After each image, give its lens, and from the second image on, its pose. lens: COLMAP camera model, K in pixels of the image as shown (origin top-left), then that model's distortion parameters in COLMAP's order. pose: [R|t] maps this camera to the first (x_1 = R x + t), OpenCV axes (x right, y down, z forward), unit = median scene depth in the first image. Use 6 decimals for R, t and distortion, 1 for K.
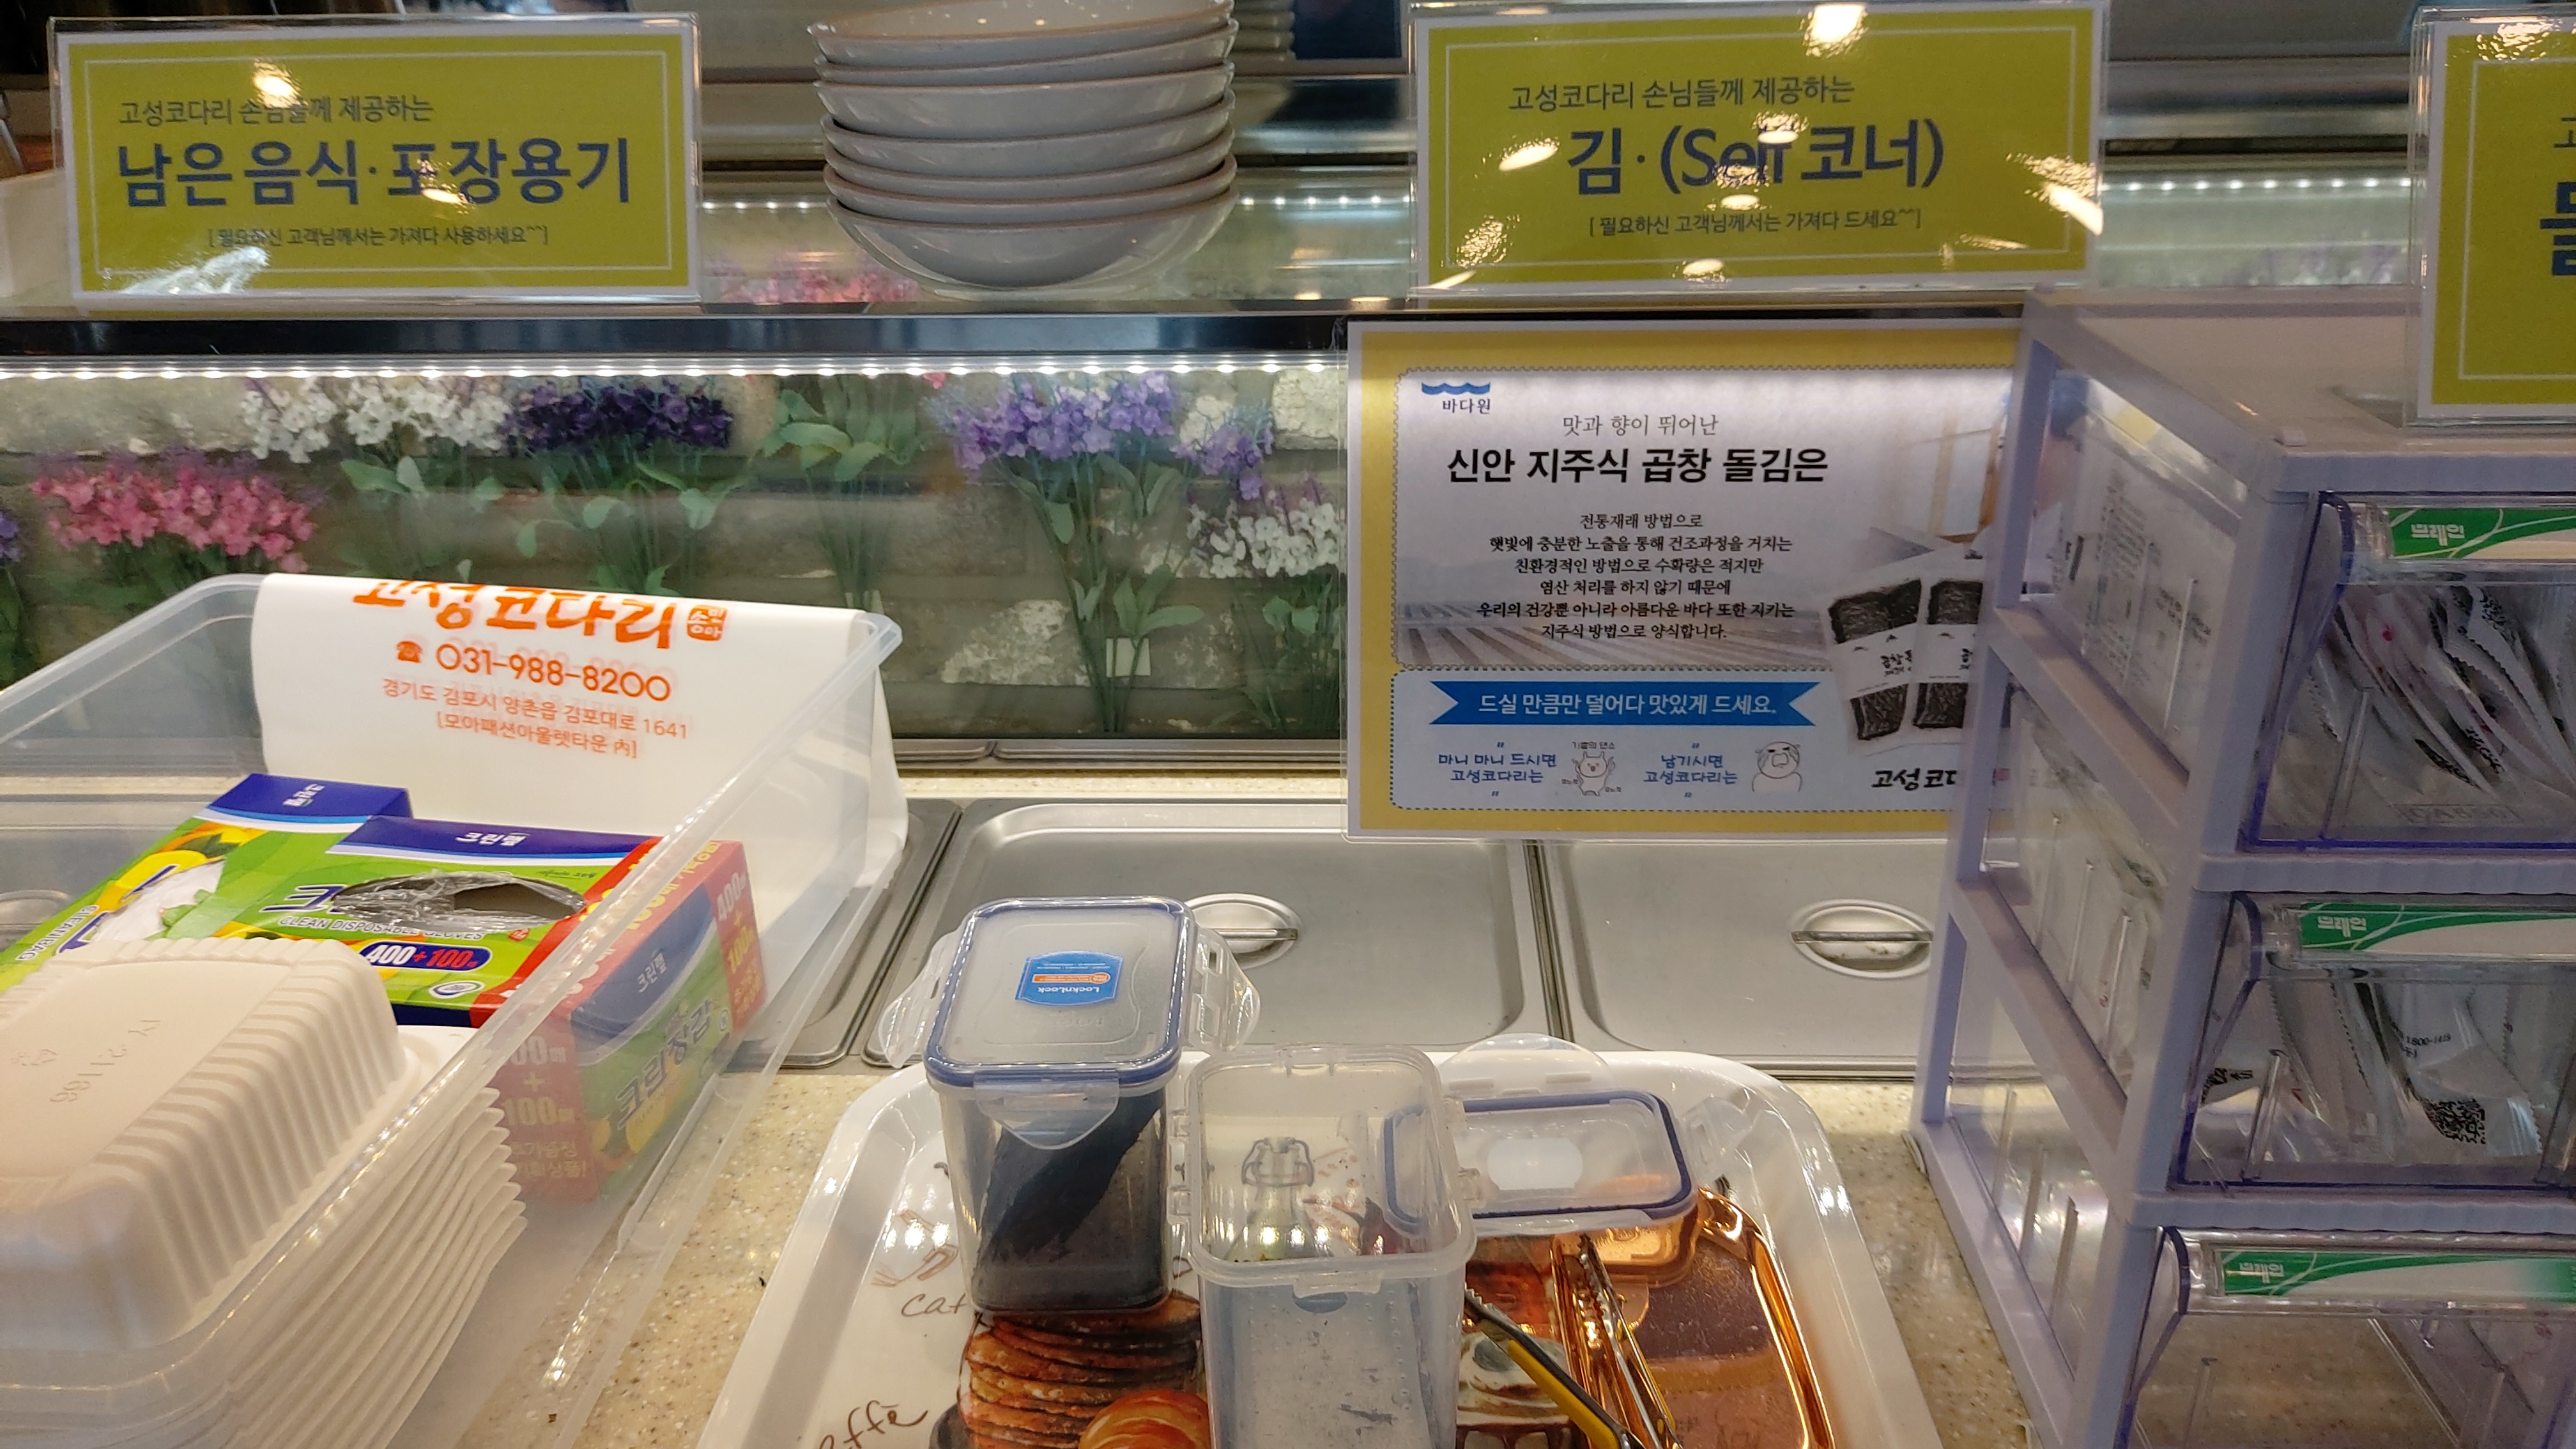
lens RADIAL K [[1892.6, 0, 1293.0], [0, 1892.6, 726.7], [0, 0, 1]] dist [0.034652, -0.020693]
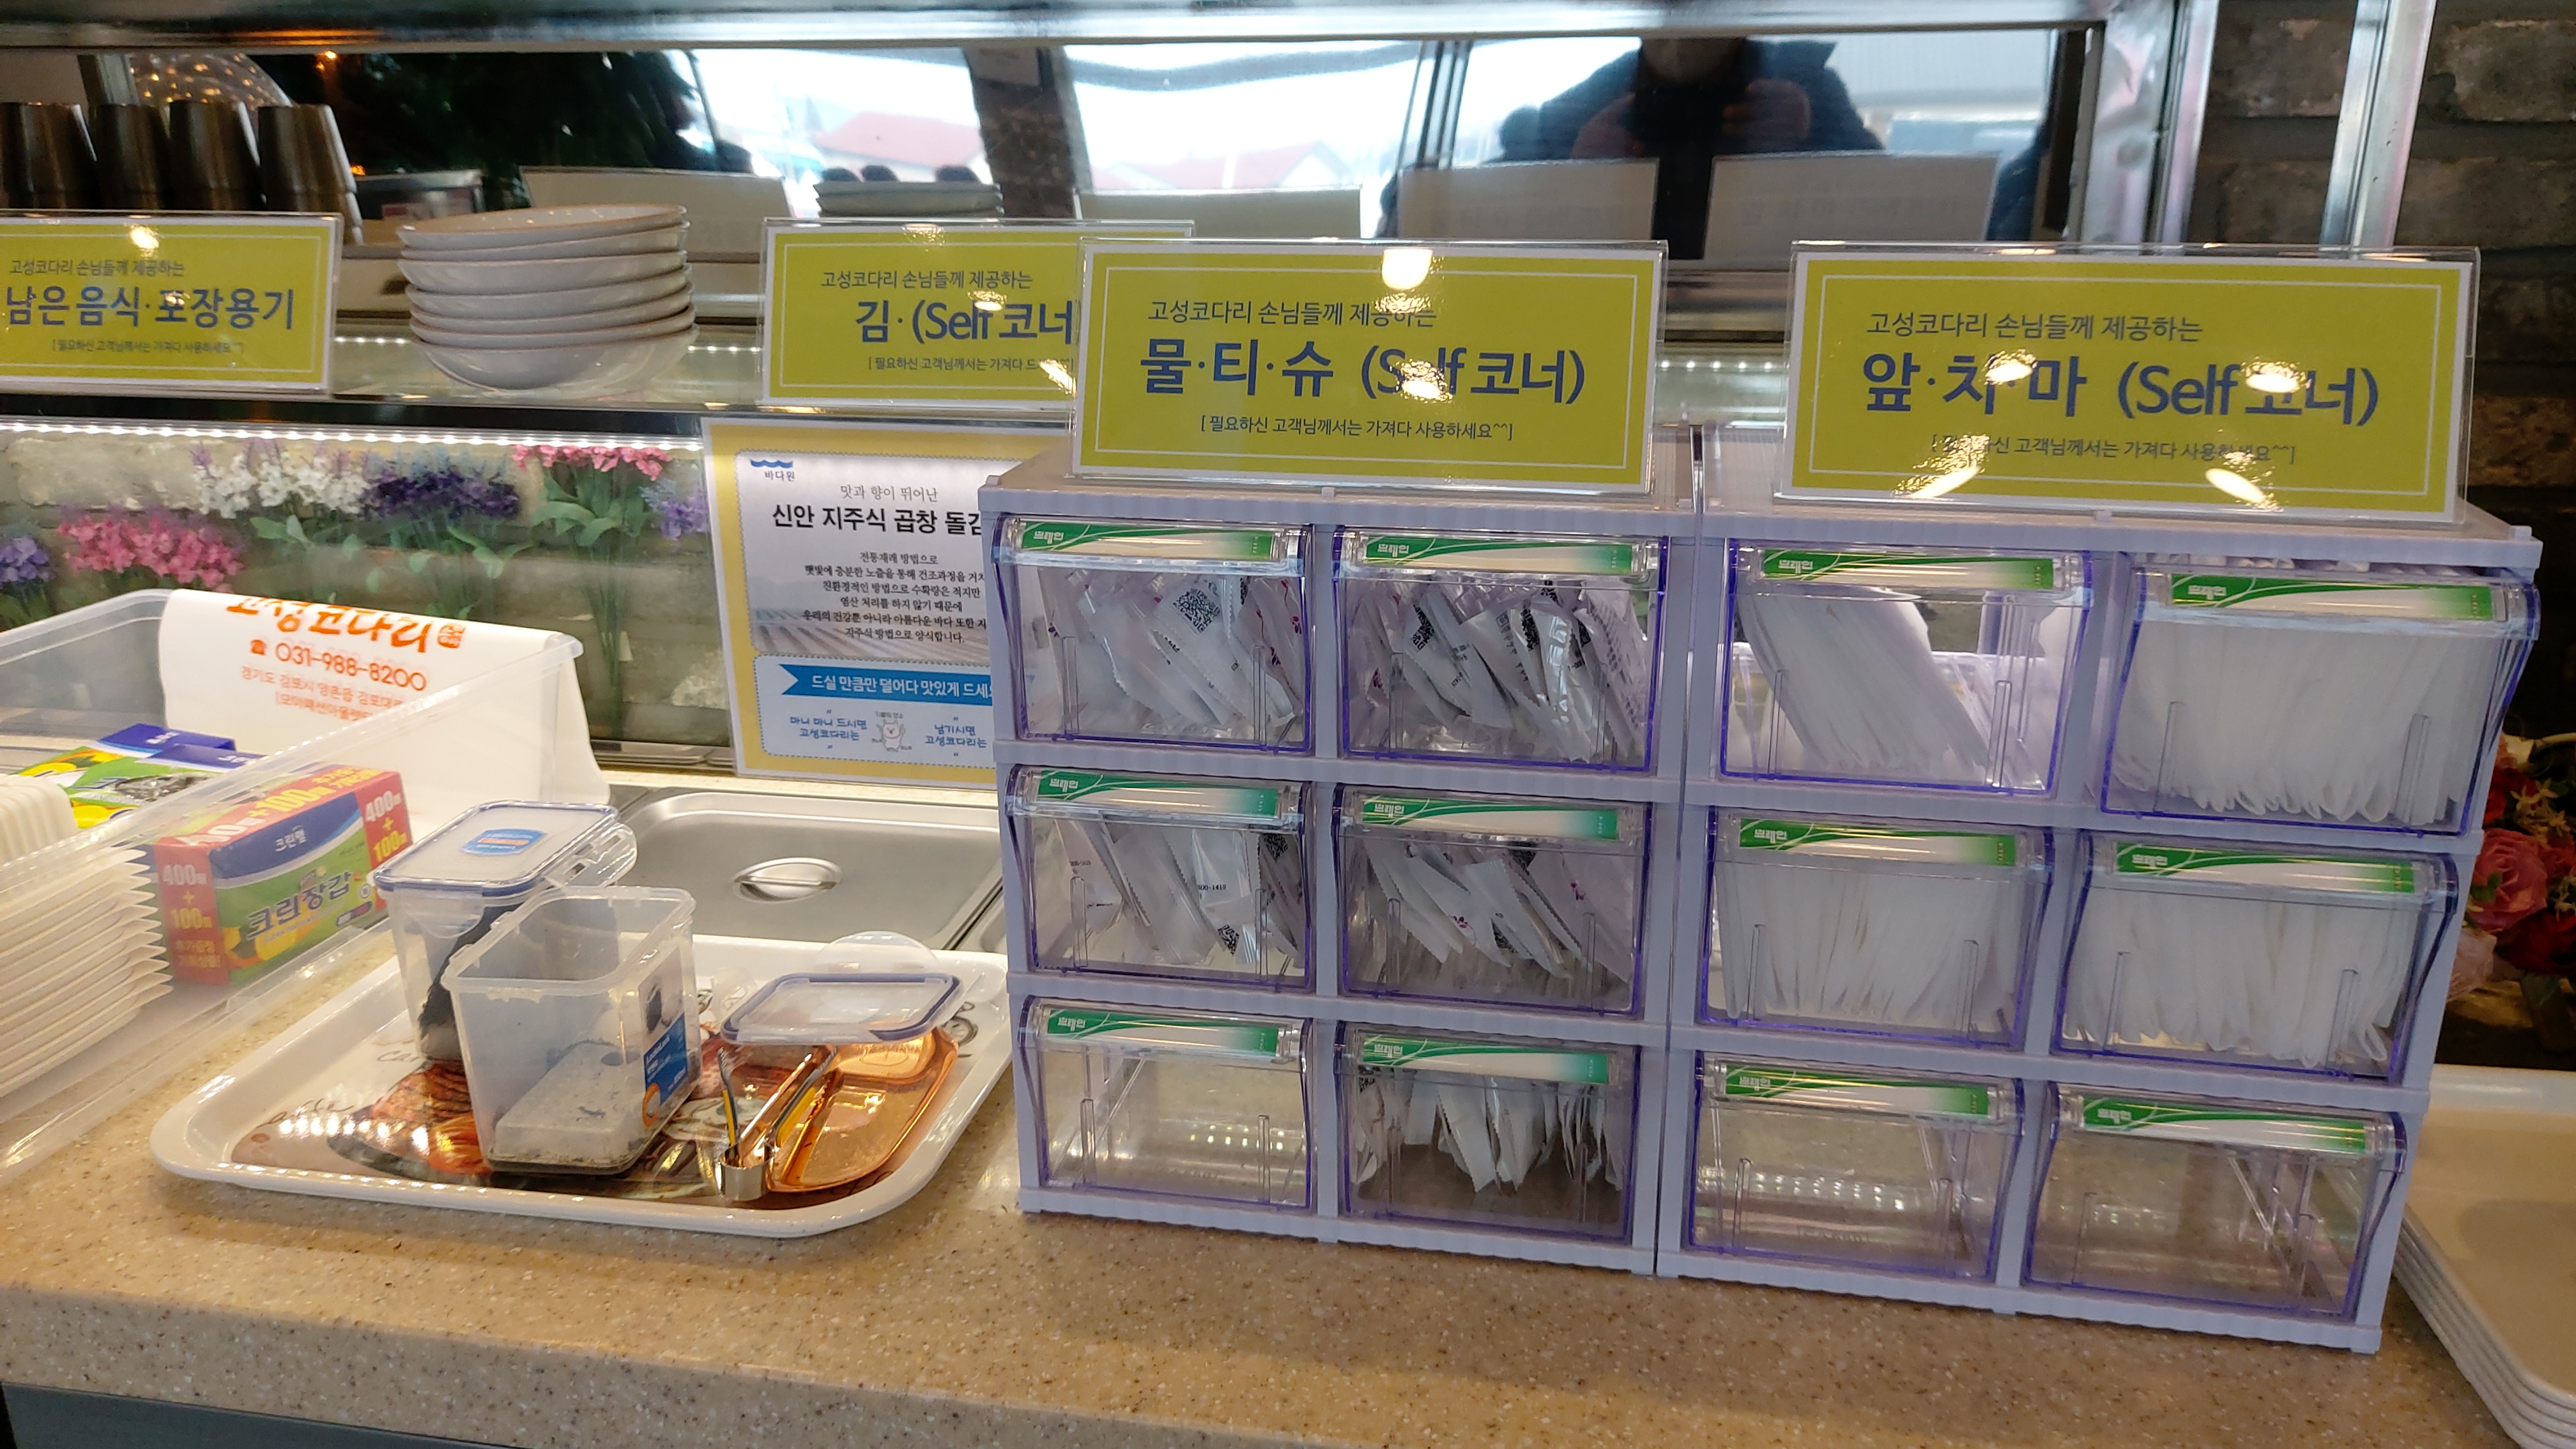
lens RADIAL K [[1892.6, 0, 1287.1], [0, 1892.6, 731.1], [0, 0, 1]] dist [0.034652, -0.020693]
pose [[0.989235, 0.055743, -0.135299, 0.653228], [-0.068115, 0.993735, -0.088606, 0.129094], [0.129513, 0.096868, 0.986835, -0.389983]]
